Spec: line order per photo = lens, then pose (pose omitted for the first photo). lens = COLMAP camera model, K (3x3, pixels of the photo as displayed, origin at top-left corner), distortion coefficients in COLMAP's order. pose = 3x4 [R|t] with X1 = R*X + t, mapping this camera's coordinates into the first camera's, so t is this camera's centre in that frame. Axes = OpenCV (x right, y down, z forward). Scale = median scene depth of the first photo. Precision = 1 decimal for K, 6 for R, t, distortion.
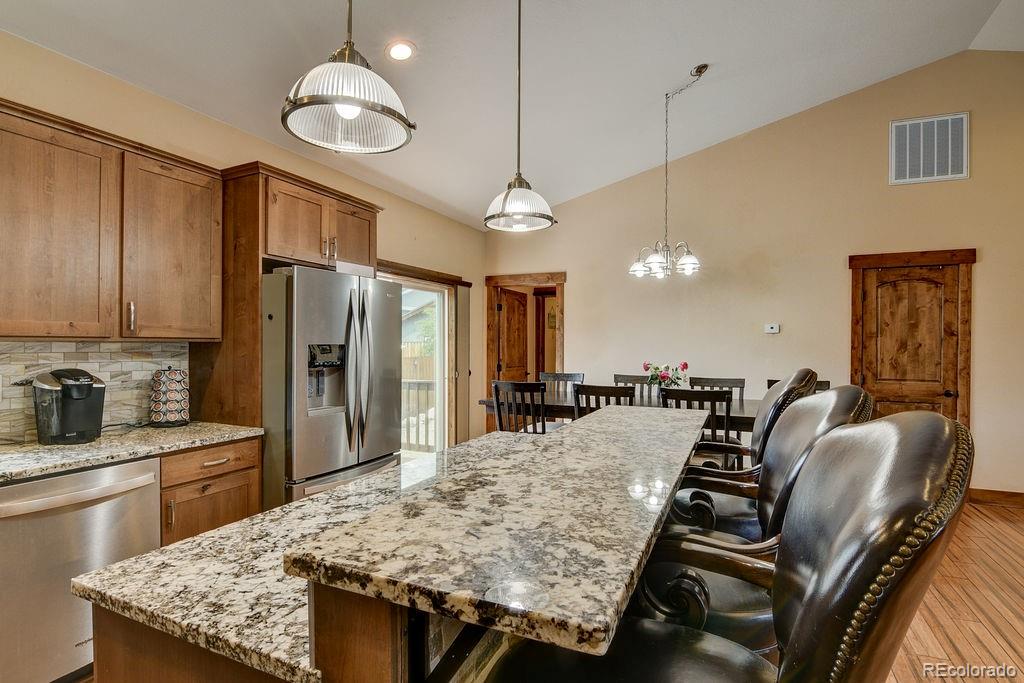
lens RADIAL K [[509.9, 0, 506.4], [0, 509.9, 347.0], [0, 0, 1]] dist [-0.018328, -0.001009]
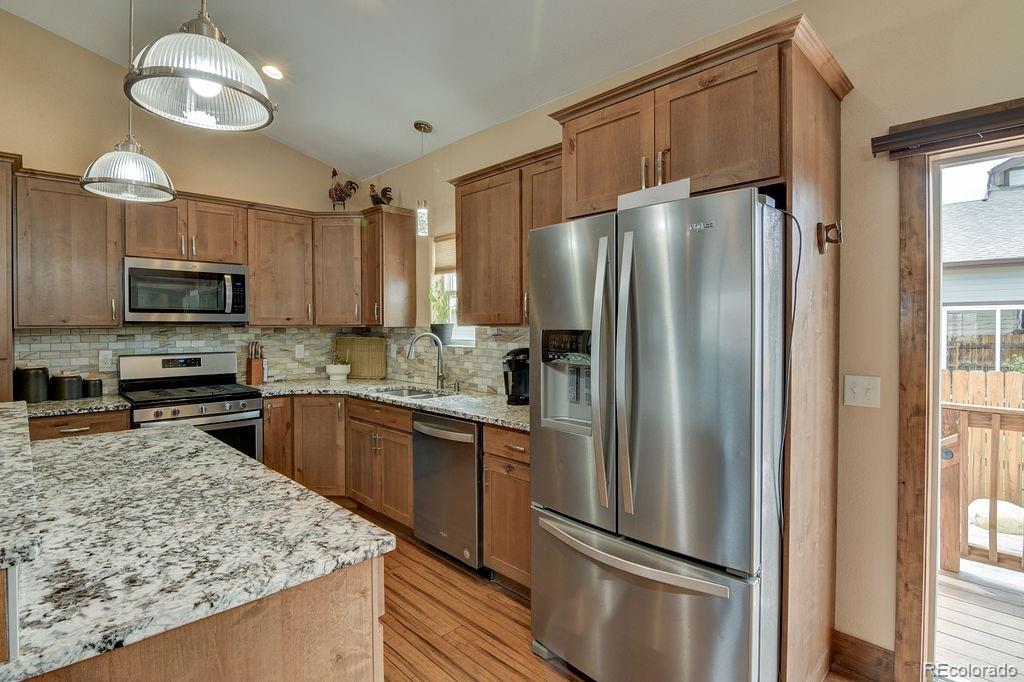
lens RADIAL K [[510.8, 0, 504.4], [0, 510.8, 335.8], [0, 0, 1]] dist [-0.023376, -0.000961]
pose [[-0.351321, 0.014496, -0.936143, 0.336204], [-0.002548, 0.999862, 0.016439, -0.008187], [0.936252, 0.008161, -0.351235, 1.205006]]
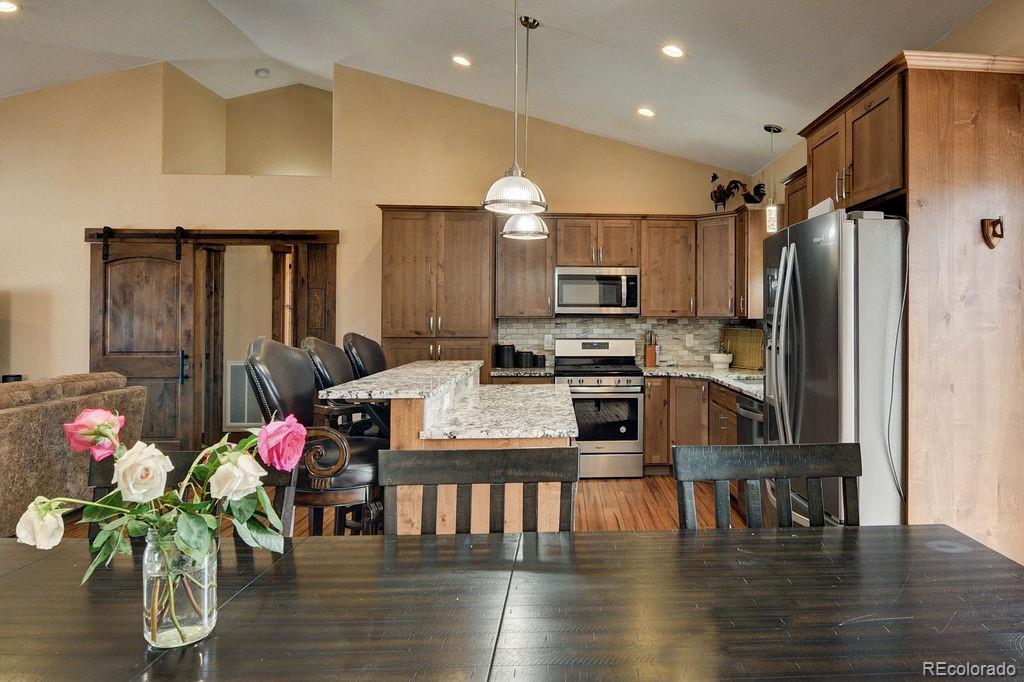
lens RADIAL K [[638.3, 0, 591.9], [0, 638.3, 313.6], [0, 0, 1]] dist [-0.028448, -0.000620]
pose [[-0.878004, -0.009077, -0.478567, 0.430452], [-0.007924, 0.999959, -0.004429, -0.011956], [0.478587, -0.000096, -0.878040, 1.841941]]
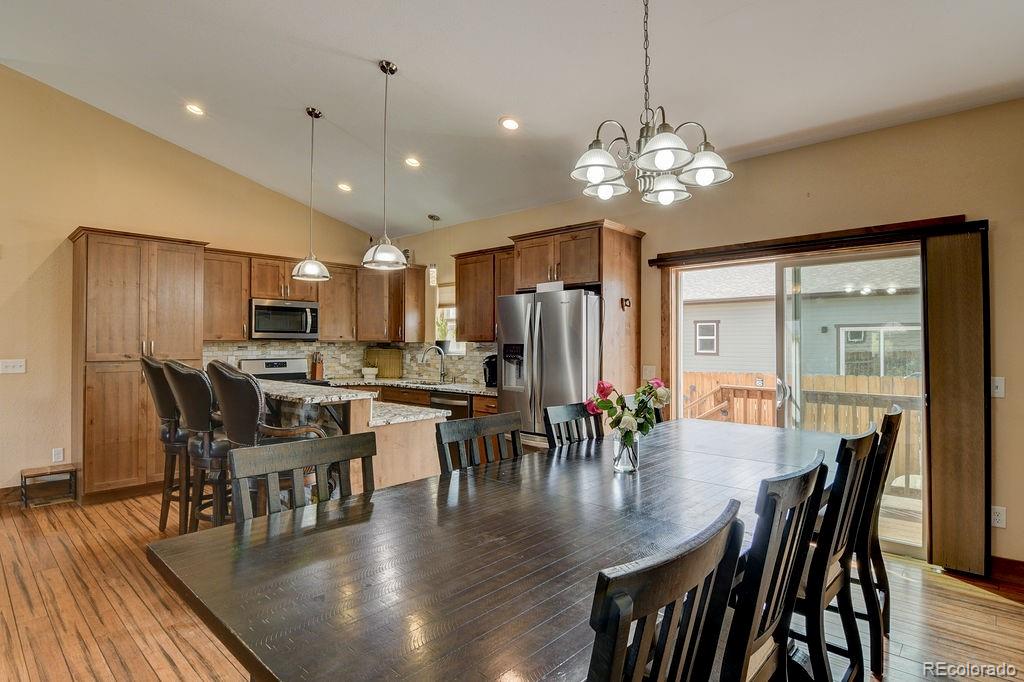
lens RADIAL K [[533.9, 0, 509.2], [0, 533.9, 336.5], [0, 0, 1]] dist [-0.034722, -0.000265]
pose [[-0.299332, -0.014891, -0.954033, 1.196143], [-0.006973, 0.999886, -0.013419, -0.005929], [0.954123, 0.002636, -0.299402, 1.509606]]
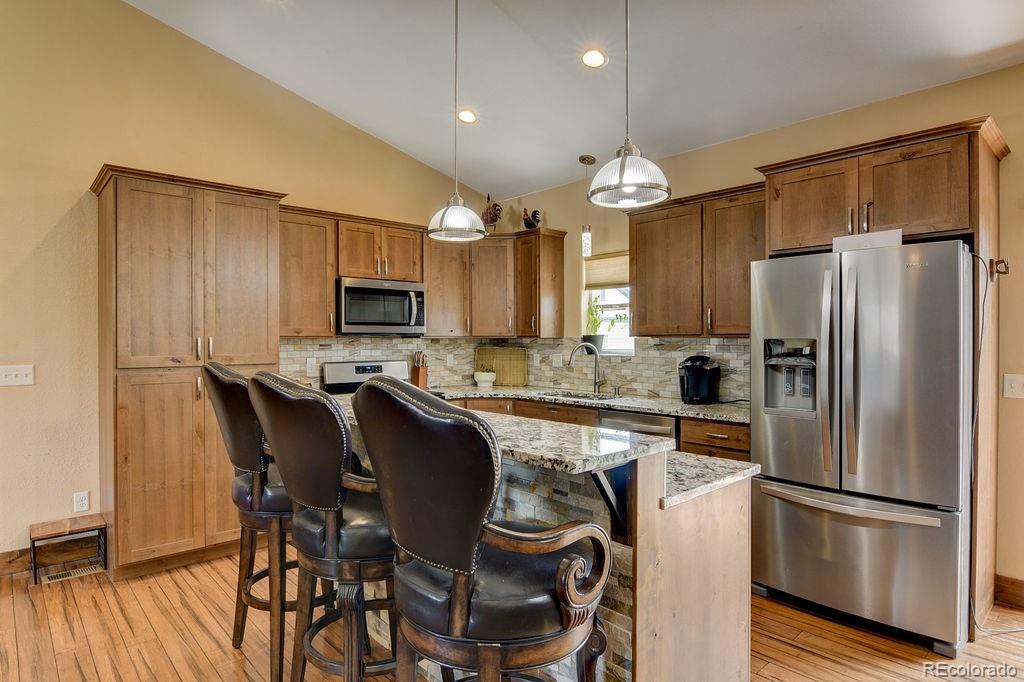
lens RADIAL K [[570.5, 0, 497.5], [0, 570.5, 341.2], [0, 0, 1]] dist [-0.023470, -0.001739]
pose [[-0.392897, 0.001919, -0.919581, 0.805302], [-0.002366, 0.999992, 0.003097, -0.003070], [0.919580, 0.003393, -0.392889, 0.950437]]
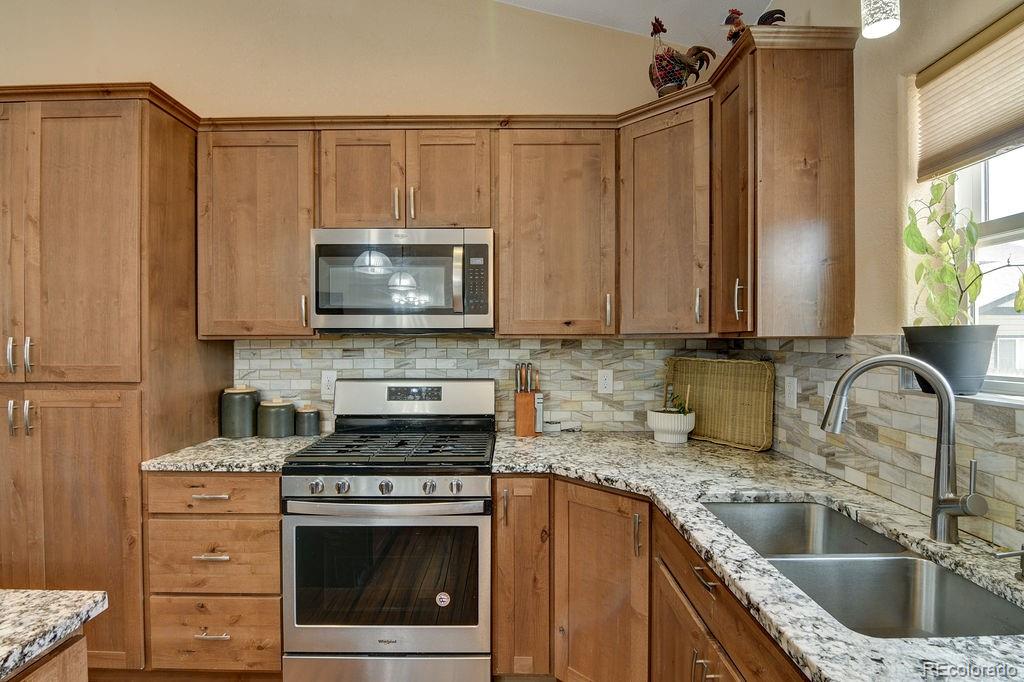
lens RADIAL K [[503.8, 0, 502.1], [0, 503.8, 346.1], [0, 0, 1]] dist [-0.002349, -0.014209]
pose [[-0.908816, 0.001151, -0.417196, -0.412259], [-0.003886, 0.999929, 0.011224, -0.003463], [0.417179, 0.011822, -0.908747, 0.765519]]
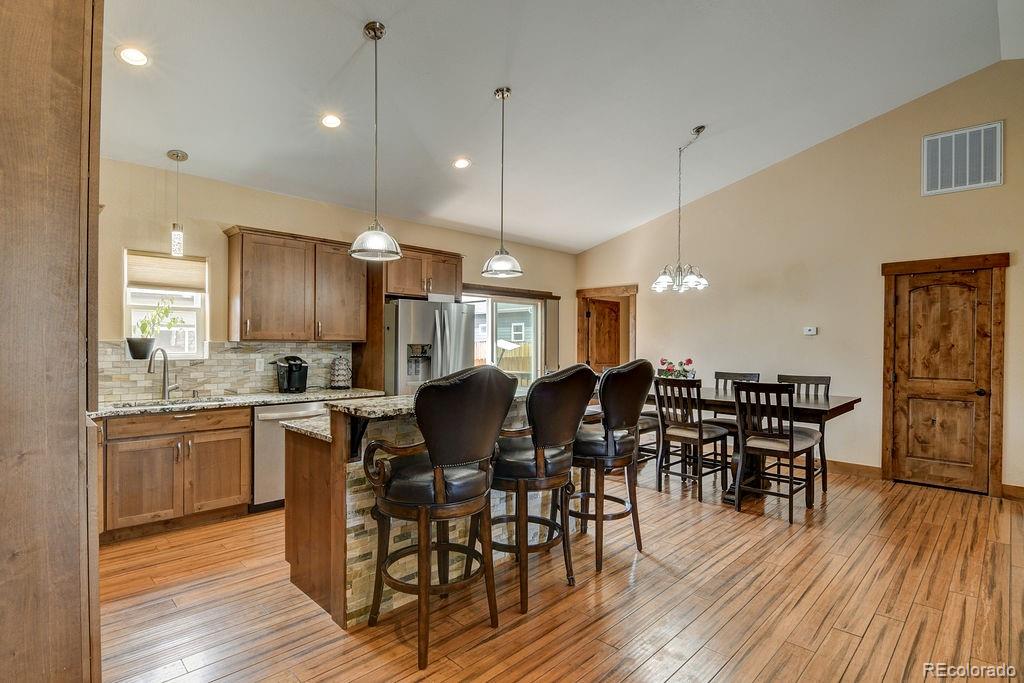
lens RADIAL K [[505.2, 0, 519.7], [0, 505.2, 346.3], [0, 0, 1]] dist [-0.016004, -0.000689]
pose [[0.945807, 0.003085, -0.324714, 0.528465], [-0.003753, 0.999992, -0.001430, 0.003793], [0.324707, 0.002571, 0.945811, -0.497751]]
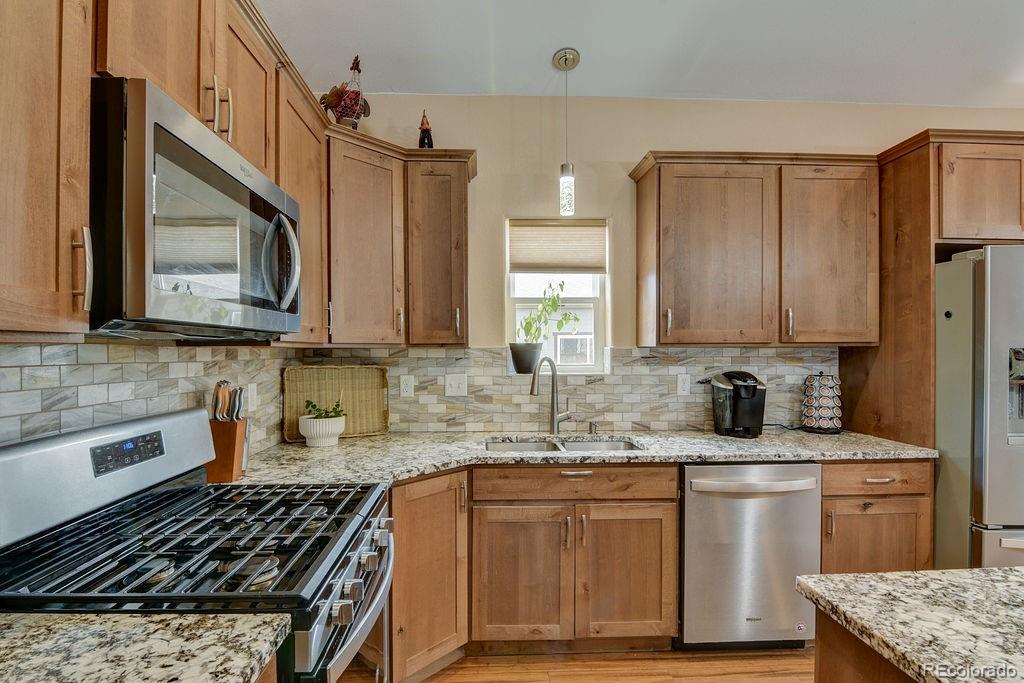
lens RADIAL K [[510.7, 0, 502.3], [0, 510.7, 352.2], [0, 0, 1]] dist [-0.012463, -0.001446]
pose [[0.464492, -0.001022, -0.885577, -0.080294], [0.000632, 0.999999, -0.000823, 0.000929], [0.885577, -0.000177, 0.464492, -0.008273]]
